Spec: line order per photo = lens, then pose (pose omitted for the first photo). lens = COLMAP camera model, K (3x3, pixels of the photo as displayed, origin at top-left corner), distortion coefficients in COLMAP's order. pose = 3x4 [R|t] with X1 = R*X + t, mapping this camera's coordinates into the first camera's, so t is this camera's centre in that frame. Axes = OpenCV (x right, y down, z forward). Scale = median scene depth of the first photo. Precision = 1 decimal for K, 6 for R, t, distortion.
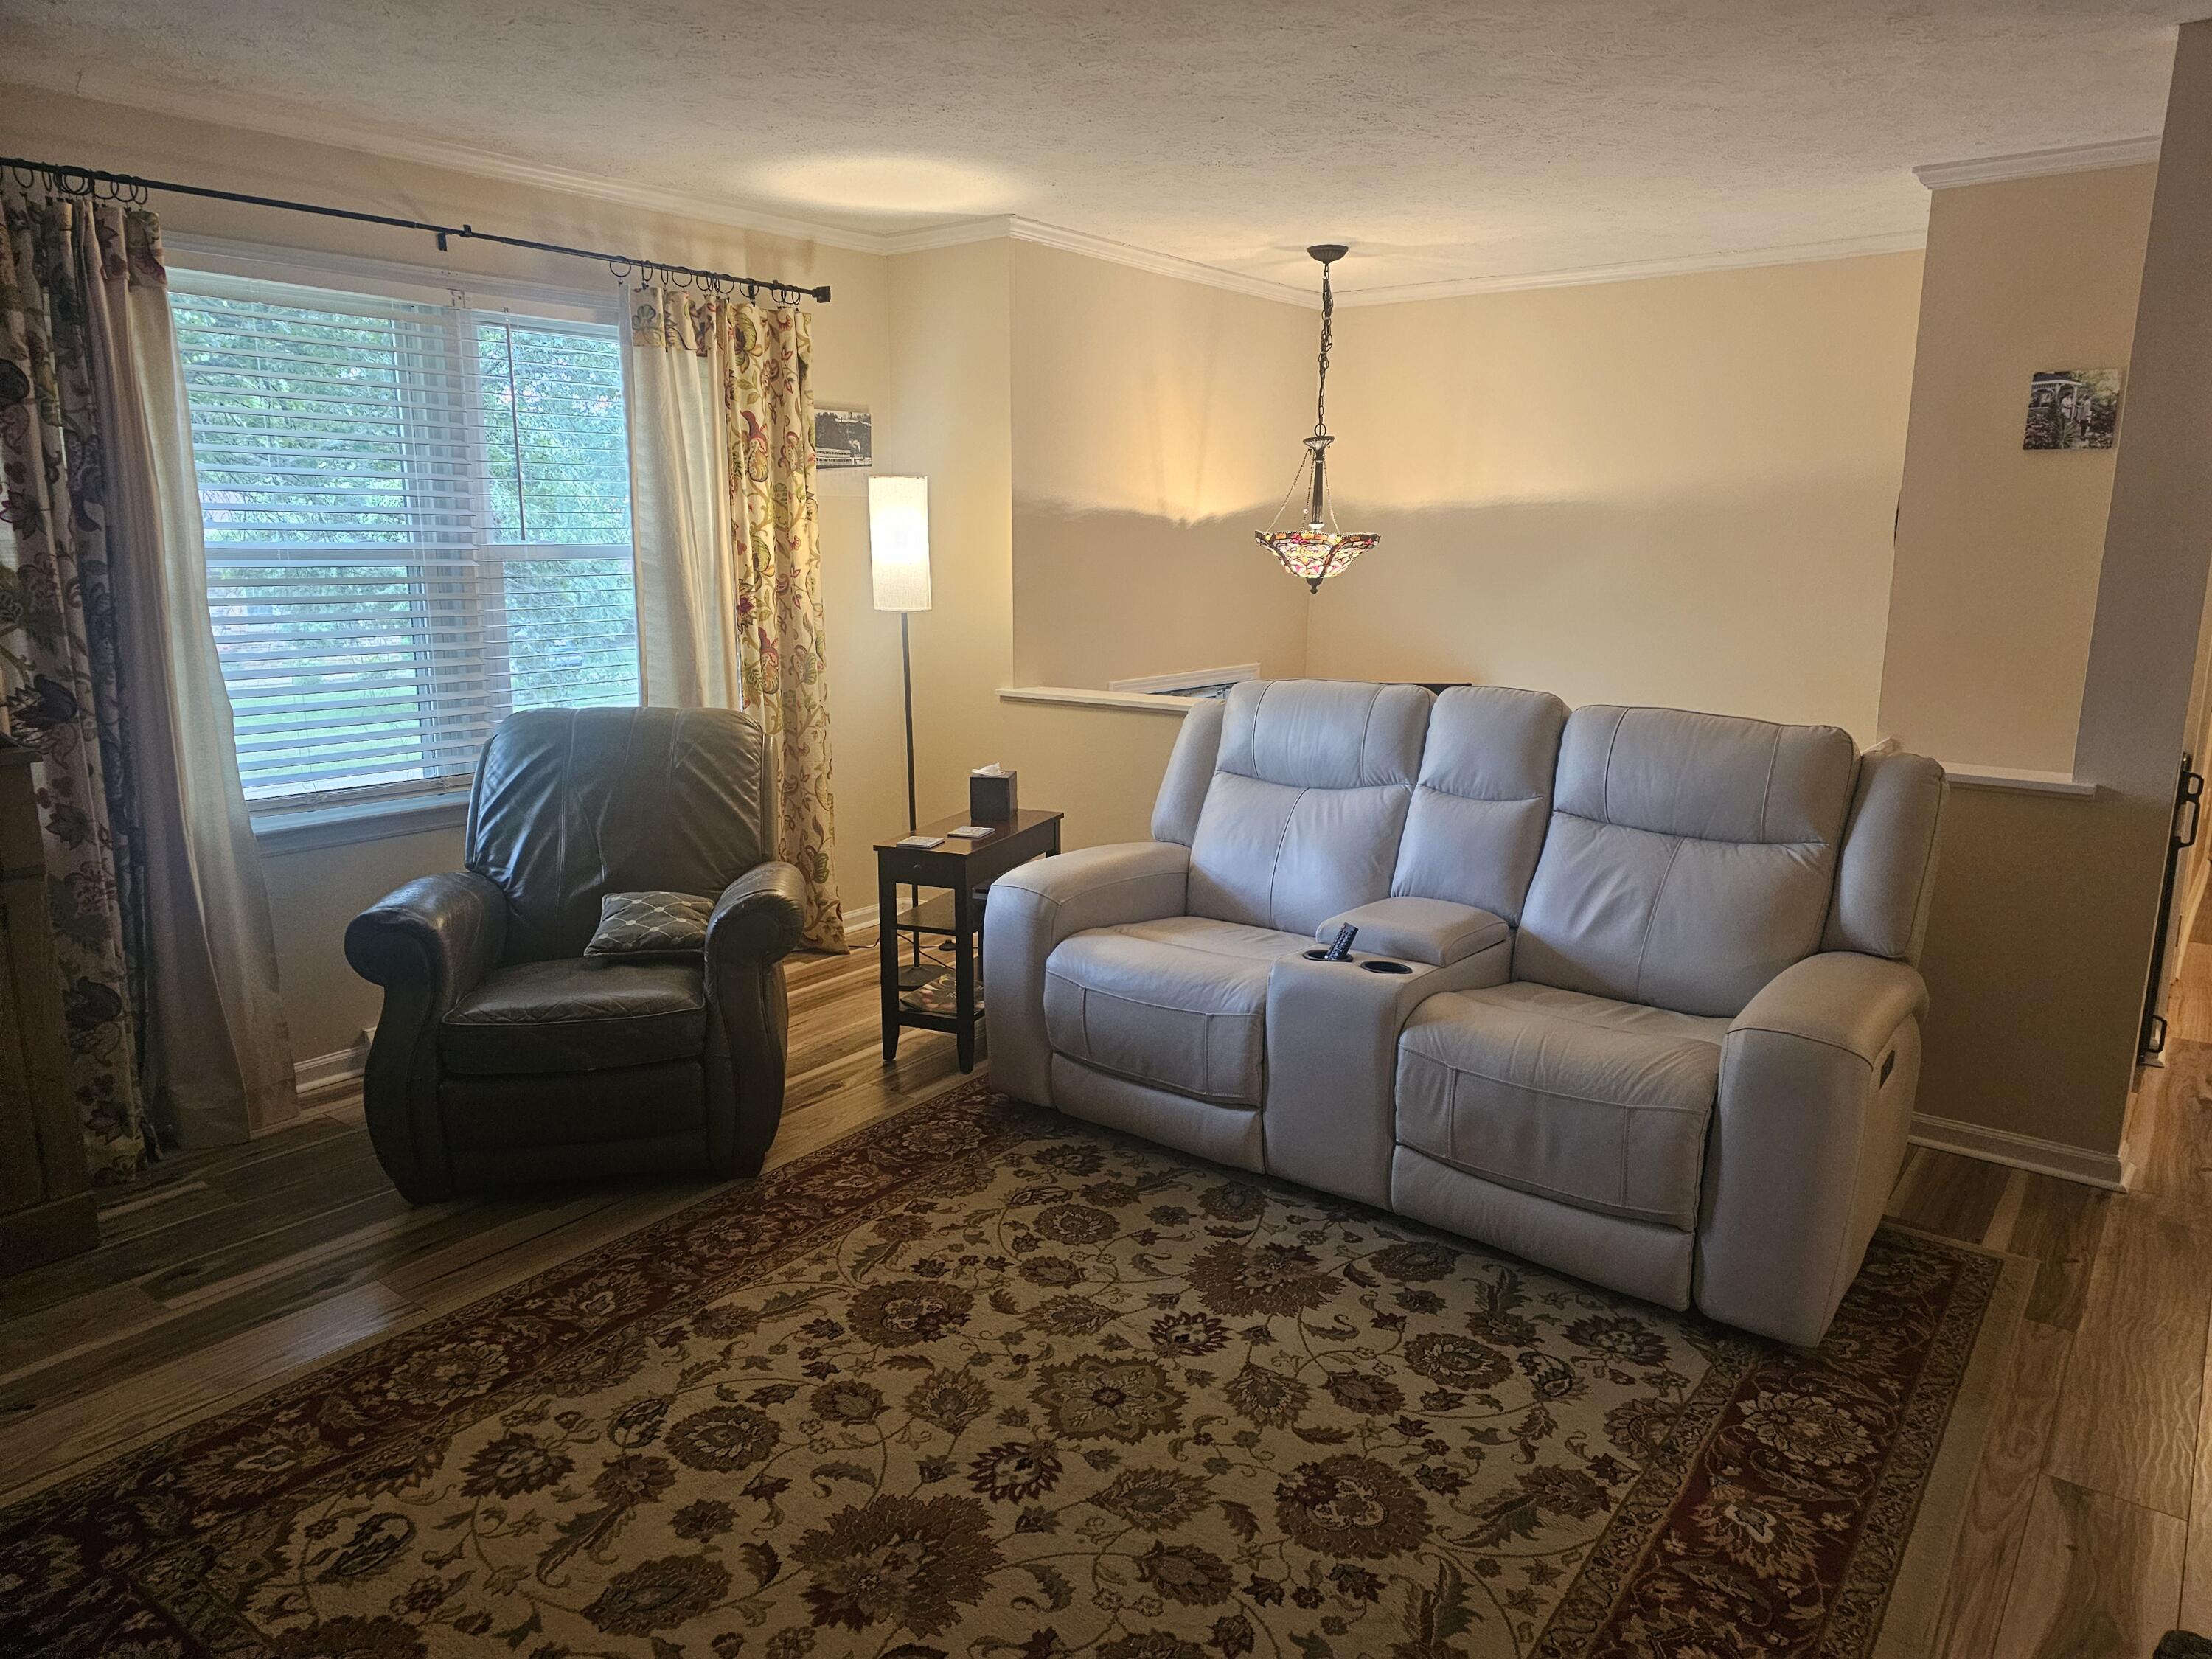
lens RADIAL K [[1473.2, 0, 1112.7], [0, 1473.2, 834.1], [0, 0, 1]] dist [0.006453, -0.005116]
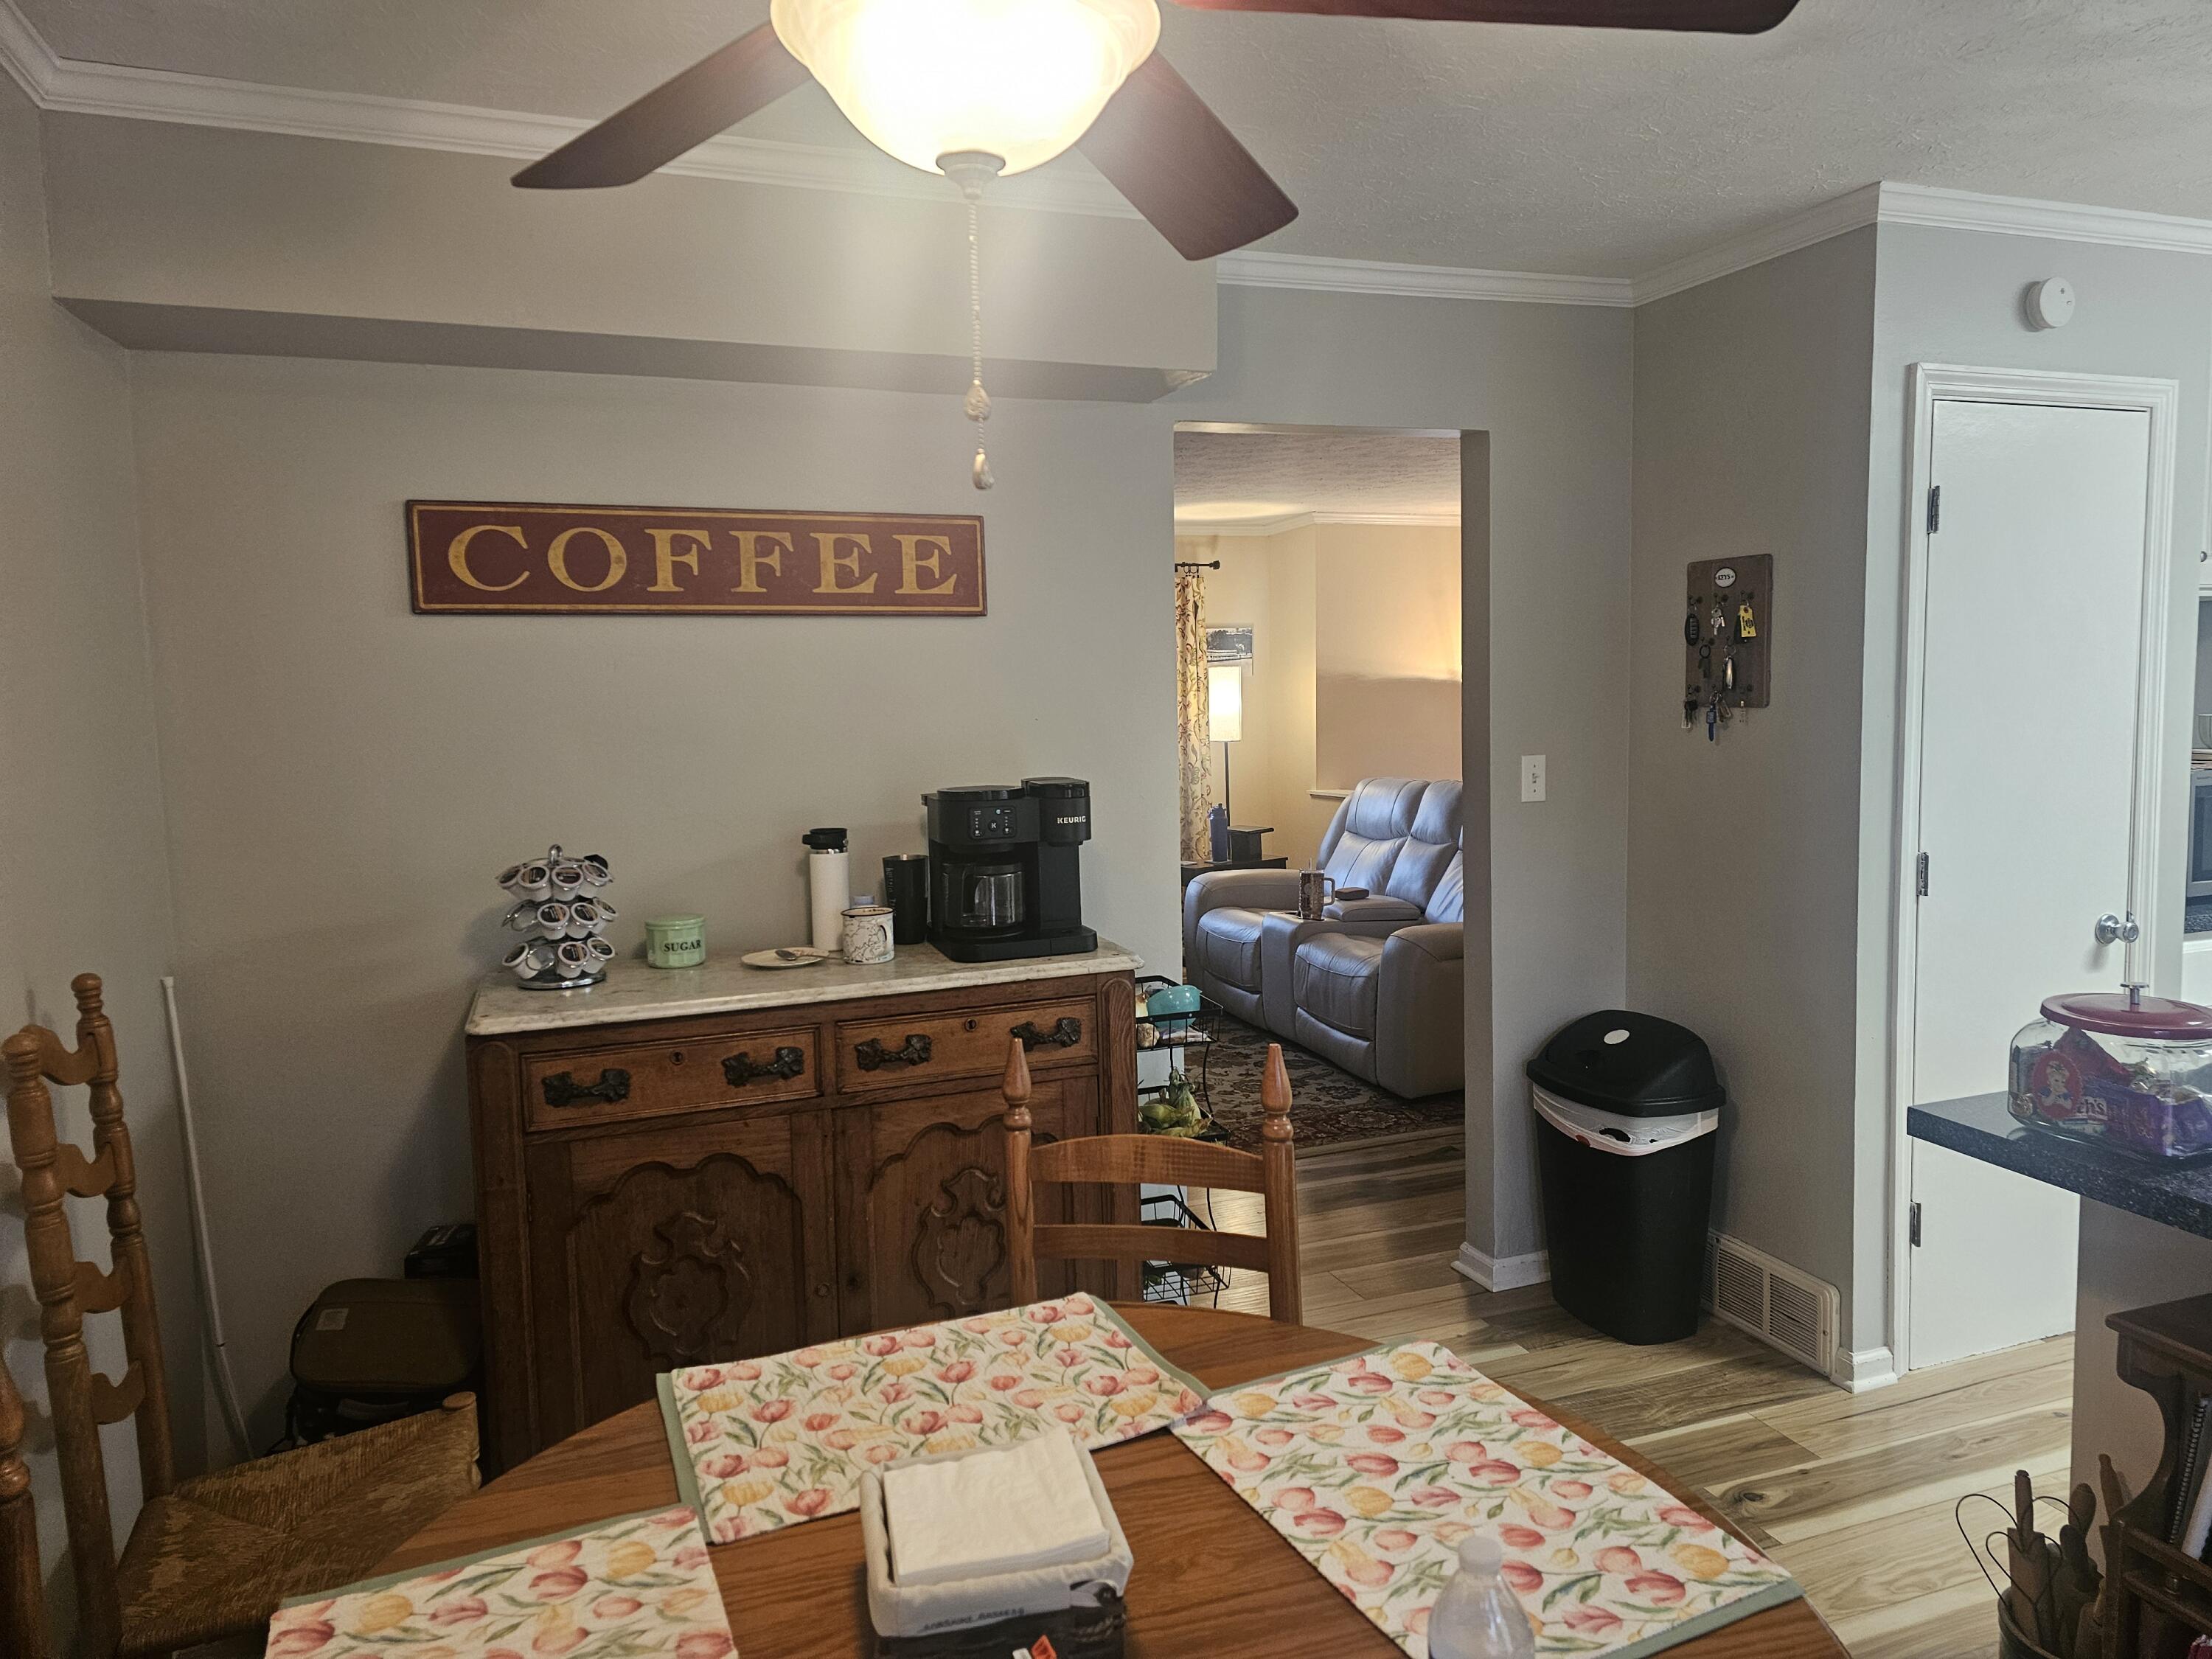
lens RADIAL K [[1473.2, 0, 1102.0], [0, 1473.2, 832.2], [0, 0, 1]] dist [0.006453, -0.005116]
pose [[0.835263, 0.026211, -0.549225, 0.785896], [-0.083417, 0.993342, -0.079455, 0.120406], [0.543486, 0.112181, 0.831889, -0.593089]]
